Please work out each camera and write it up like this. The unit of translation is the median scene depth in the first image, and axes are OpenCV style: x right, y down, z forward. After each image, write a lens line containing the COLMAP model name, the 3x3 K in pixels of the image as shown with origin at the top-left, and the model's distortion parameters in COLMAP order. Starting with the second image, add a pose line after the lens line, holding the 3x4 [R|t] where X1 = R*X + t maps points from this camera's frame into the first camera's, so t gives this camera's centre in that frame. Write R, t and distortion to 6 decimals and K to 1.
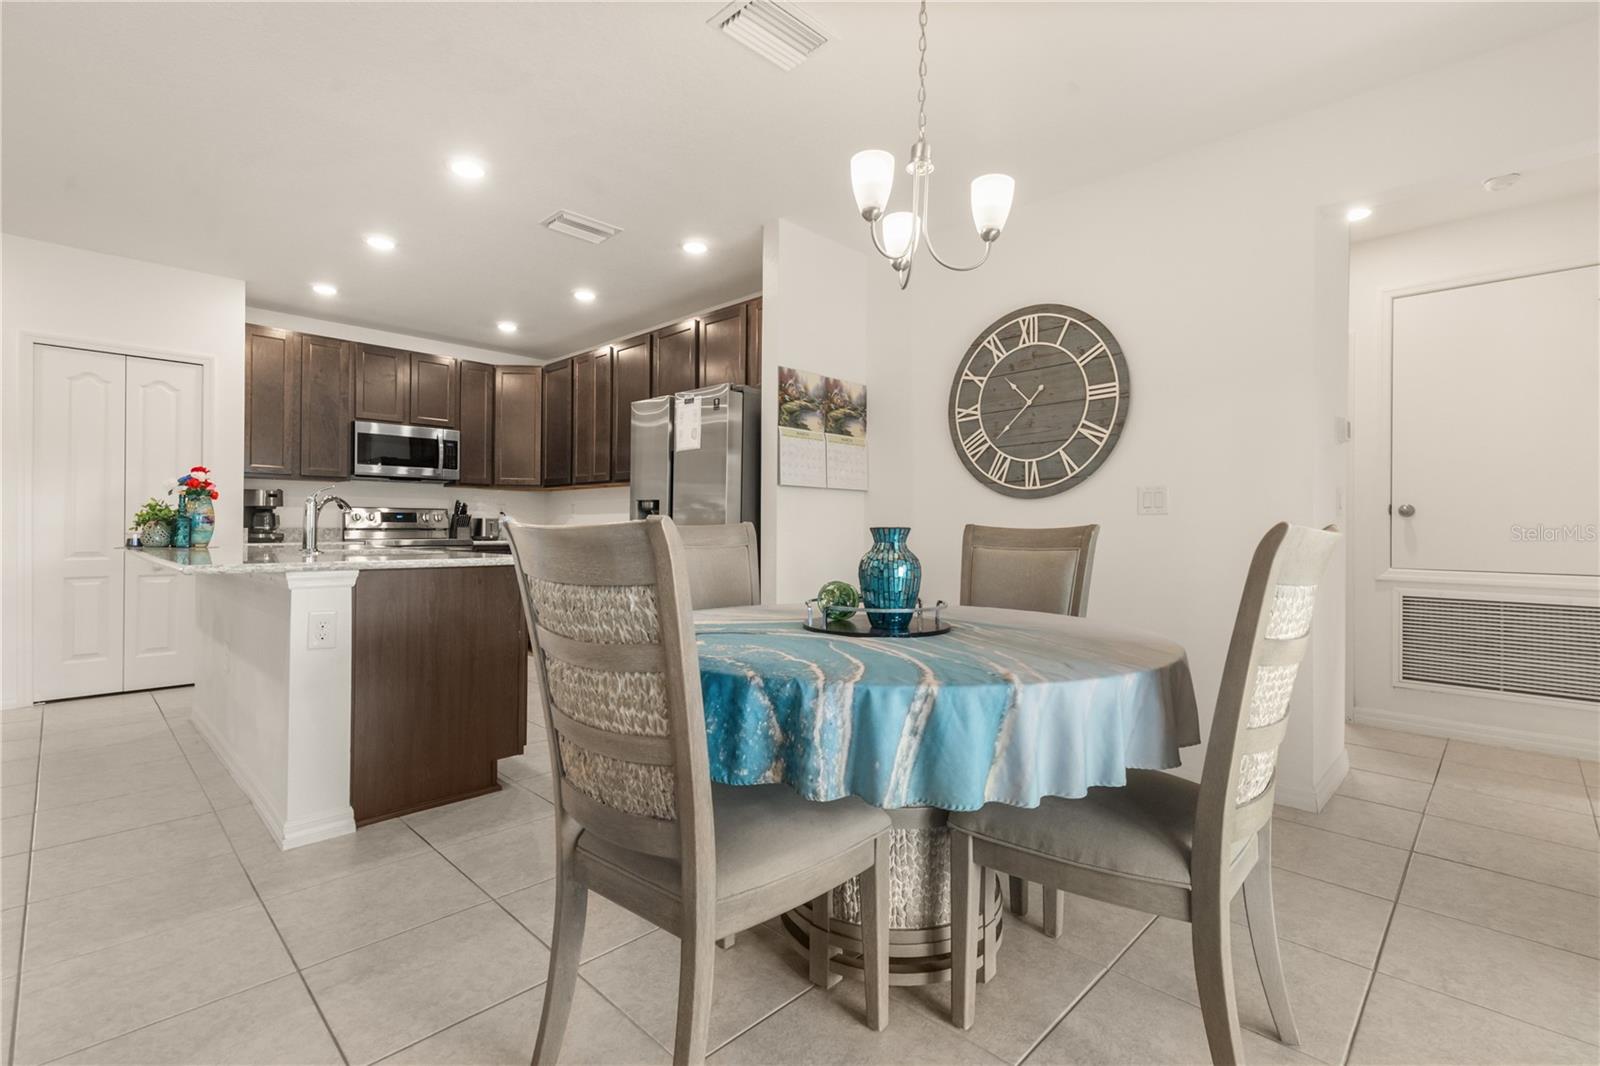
lens RADIAL K [[726.9, 0, 797.7], [0, 726.9, 517.1], [0, 0, 1]] dist [0.004636, -0.001215]
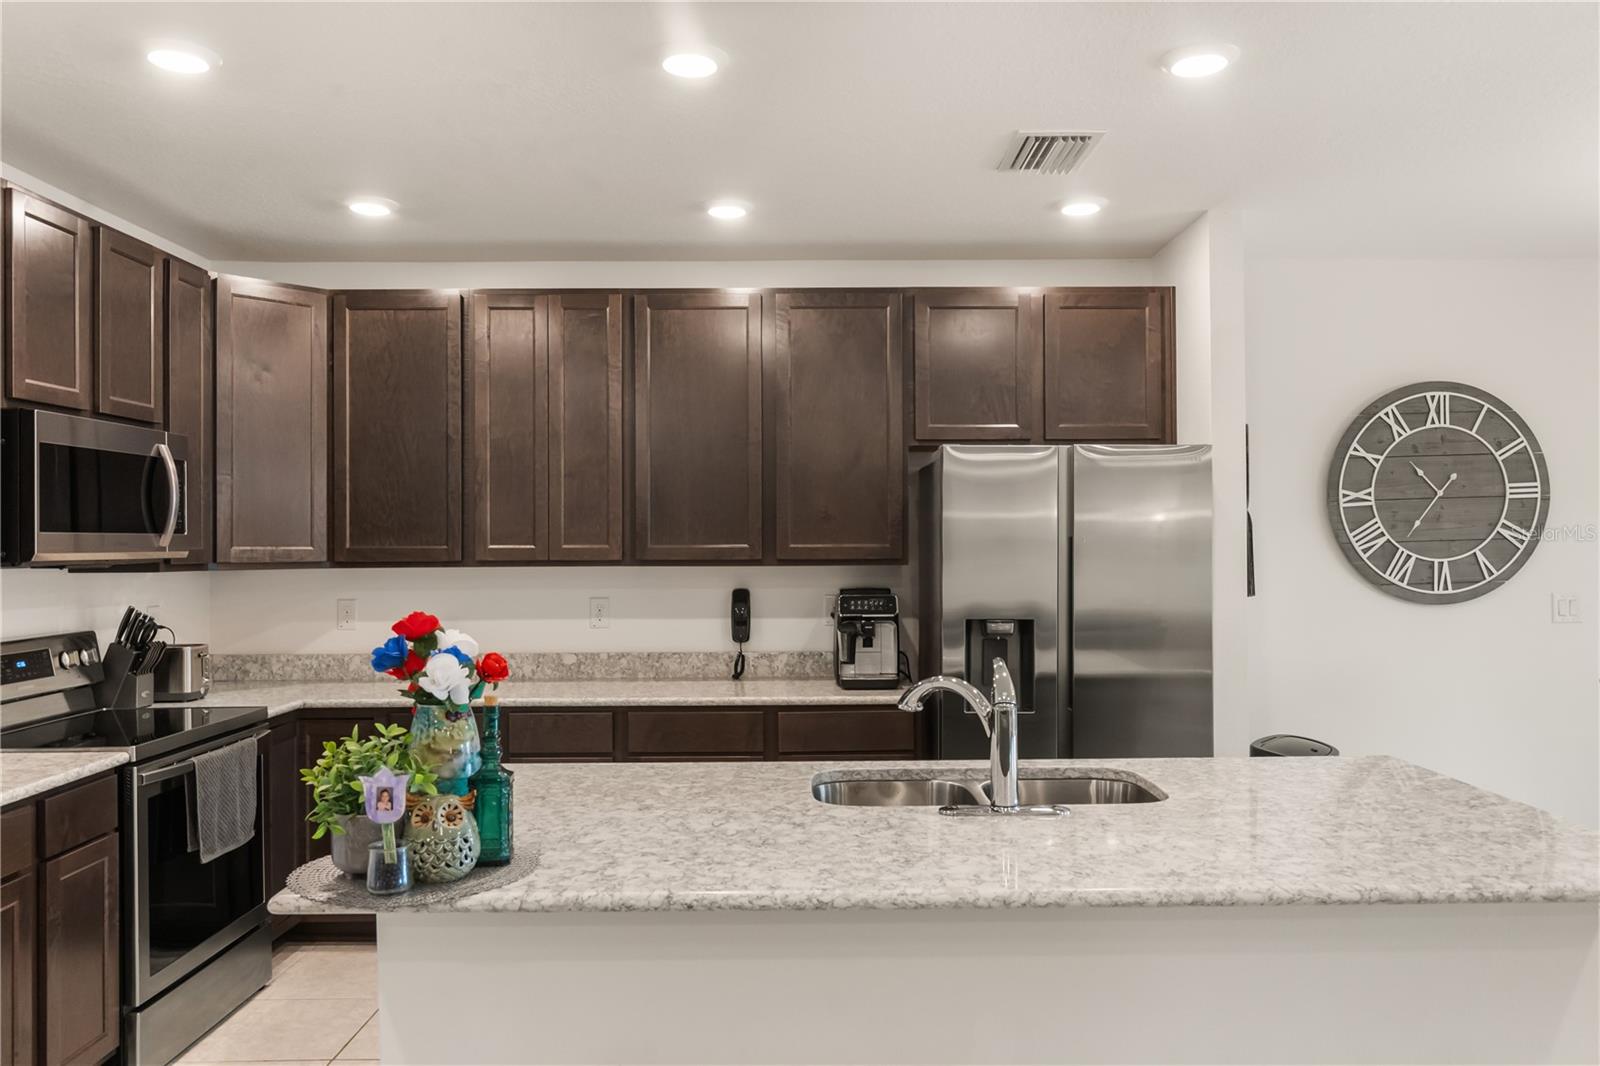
lens RADIAL K [[1156.5, 0, 807.6], [0, 1156.5, 542.0], [0, 0, 1]] dist [0.003702, -0.007308]
pose [[0.705221, -0.012367, 0.708880, -1.150028], [0.001738, 0.999875, 0.015715, -0.118754], [-0.708986, -0.009851, 0.705154, 0.545005]]
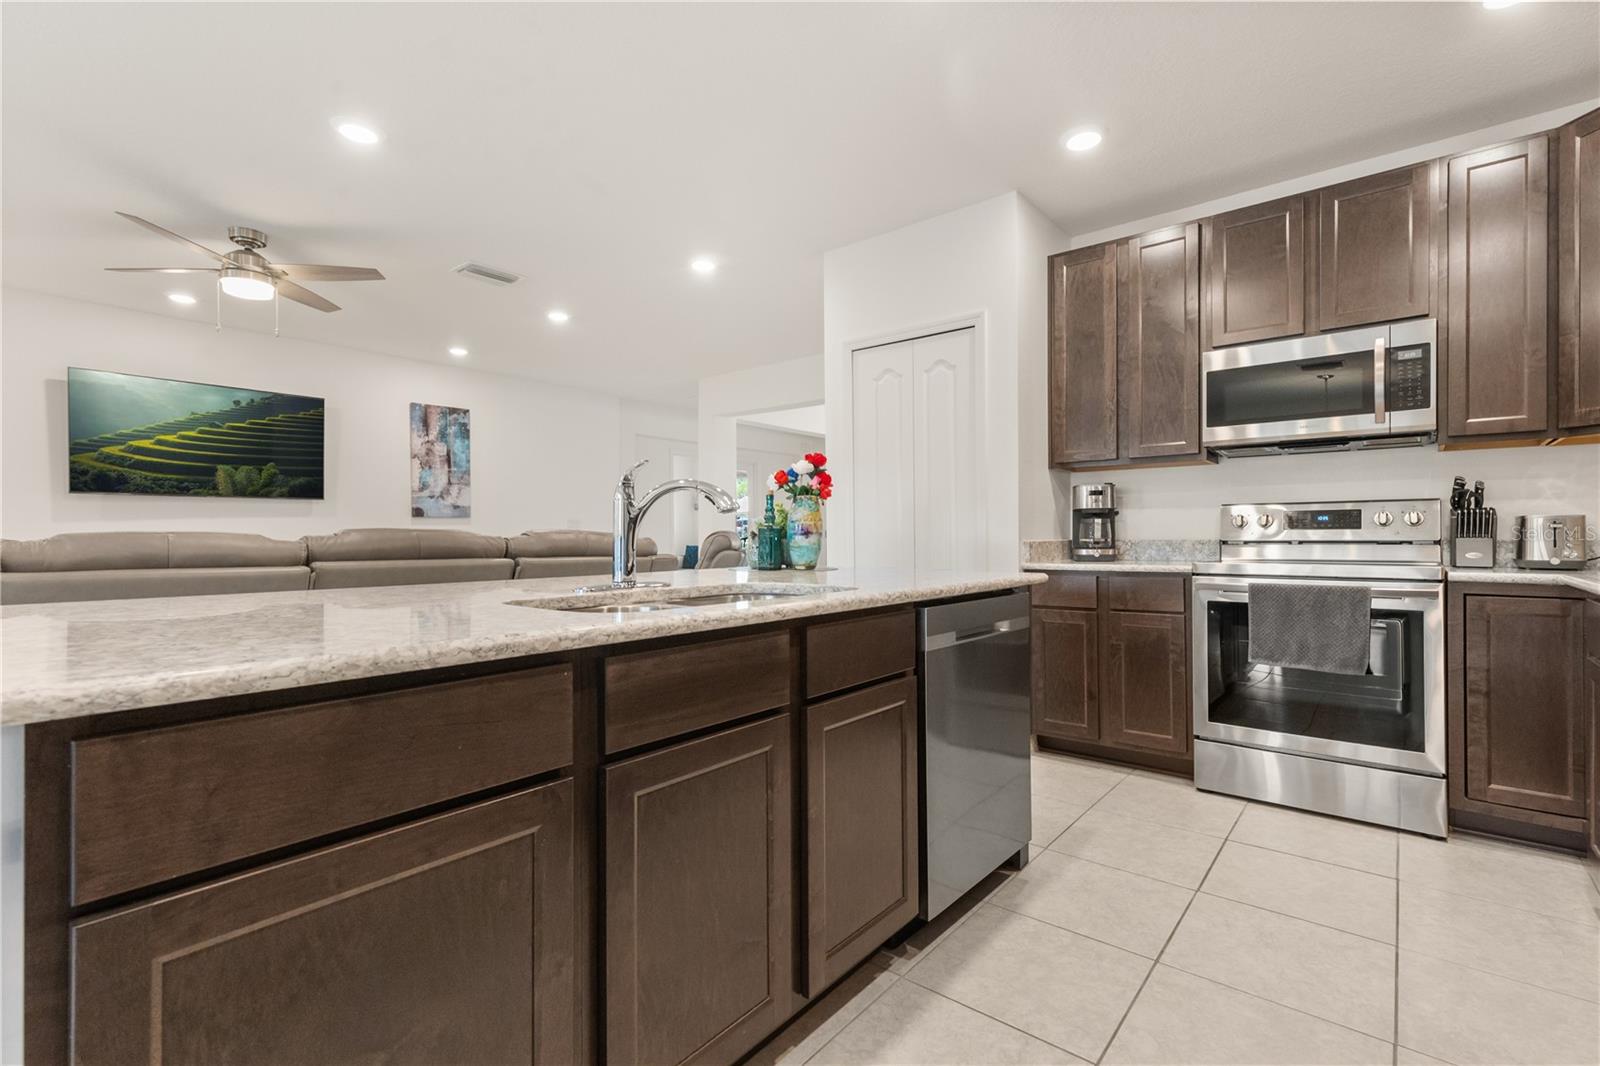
lens RADIAL K [[726.9, 0, 802.9], [0, 726.9, 533.0], [0, 0, 1]] dist [0.004636, -0.001215]
pose [[0.094078, -0.009760, -0.995517, -0.110033], [0.020511, 0.999759, -0.007863, 0.010918], [0.995354, -0.019679, 0.094255, 0.988598]]
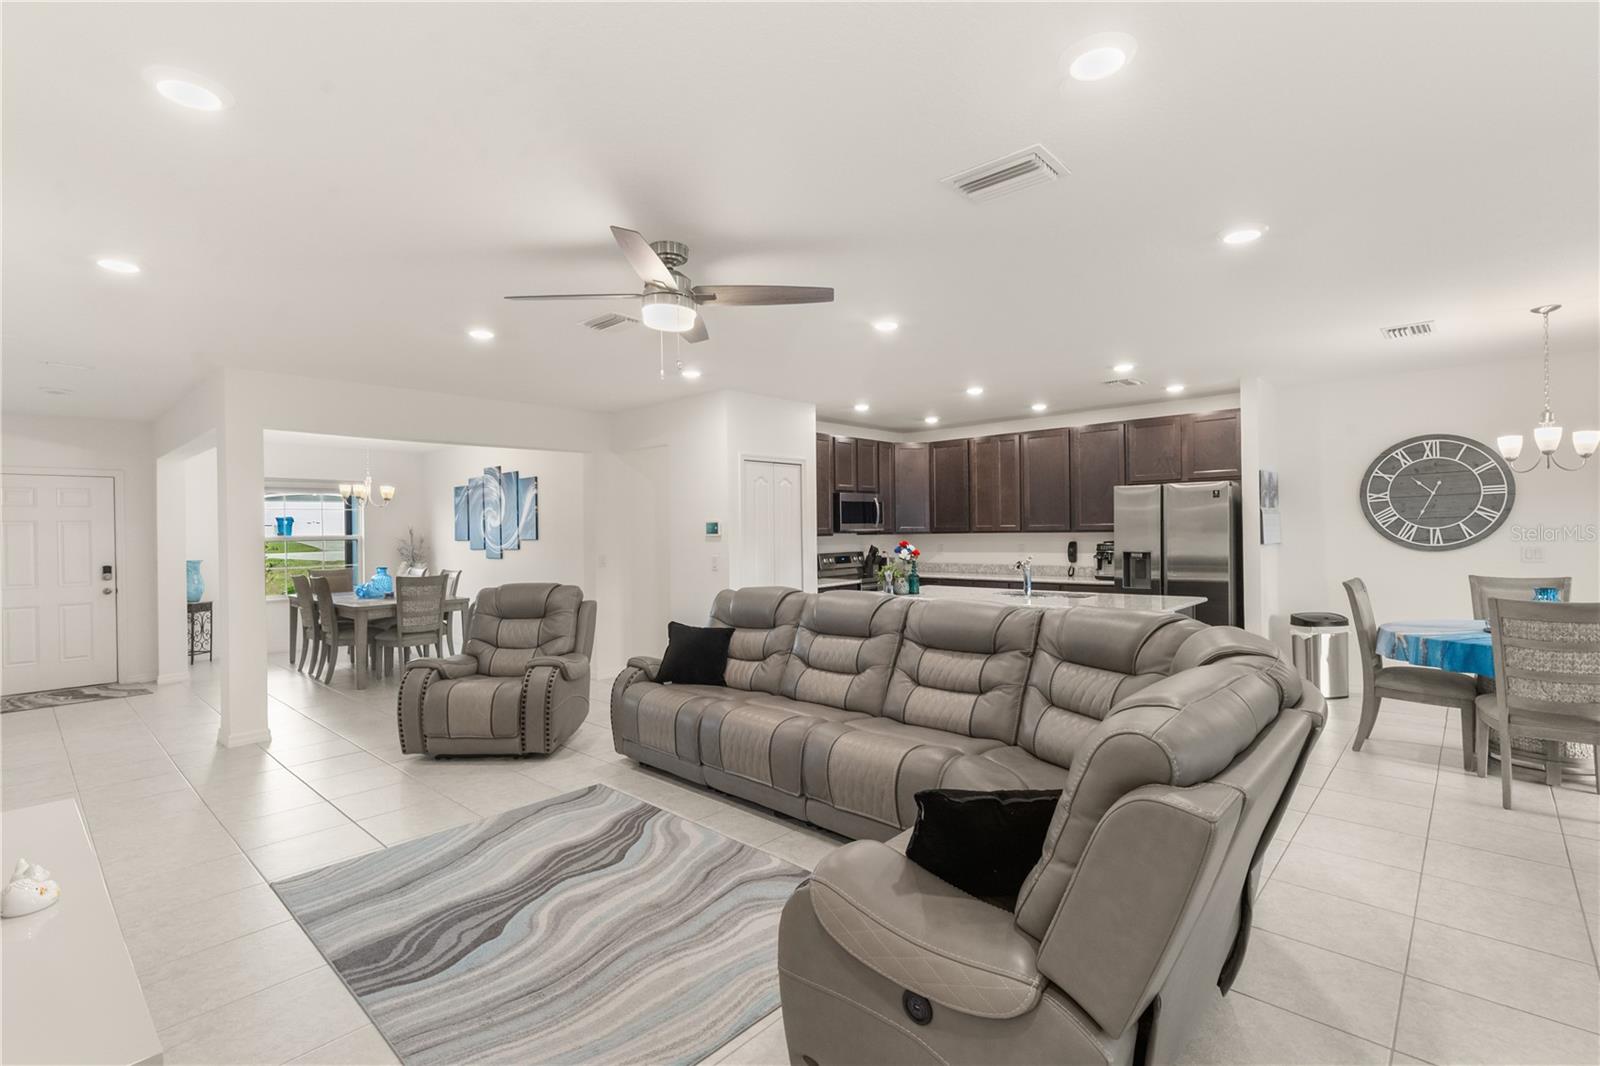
lens RADIAL K [[726.9, 0, 800.3], [0, 726.9, 529.8], [0, 0, 1]] dist [0.004636, -0.001215]
pose [[0.999080, -0.025067, 0.034798, -1.139563], [0.024592, 0.999599, 0.014009, -0.128713], [-0.035136, -0.013141, 0.999296, -0.585256]]
